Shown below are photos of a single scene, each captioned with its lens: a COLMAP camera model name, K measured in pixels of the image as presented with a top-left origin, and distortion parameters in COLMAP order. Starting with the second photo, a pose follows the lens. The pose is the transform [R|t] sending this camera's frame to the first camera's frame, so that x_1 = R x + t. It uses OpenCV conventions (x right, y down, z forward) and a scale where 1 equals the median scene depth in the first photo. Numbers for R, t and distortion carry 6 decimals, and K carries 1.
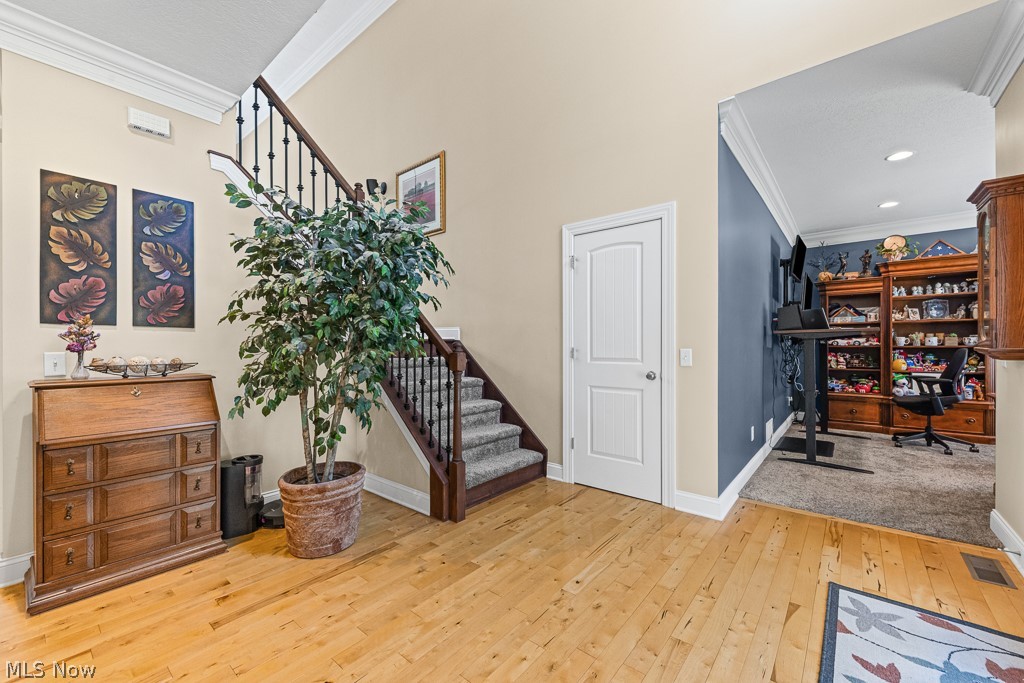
lens RADIAL K [[407.3, 0, 489.0], [0, 407.3, 337.1], [0, 0, 1]] dist [0.000712, -0.000355]
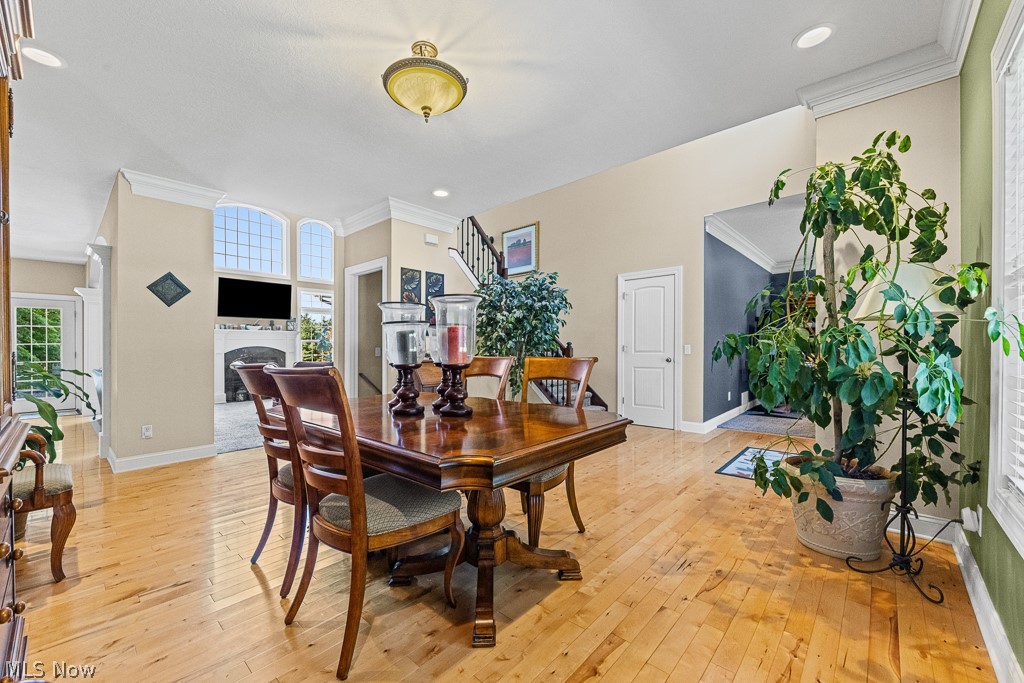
lens RADIAL K [[407.3, 0, 514.5], [0, 407.3, 349.2], [0, 0, 1]] dist [0.000712, -0.000355]
pose [[0.999917, -0.007469, 0.010507, -0.320362], [0.007200, 0.999650, 0.025473, -0.005848], [-0.010694, -0.025395, 0.999620, -0.837280]]
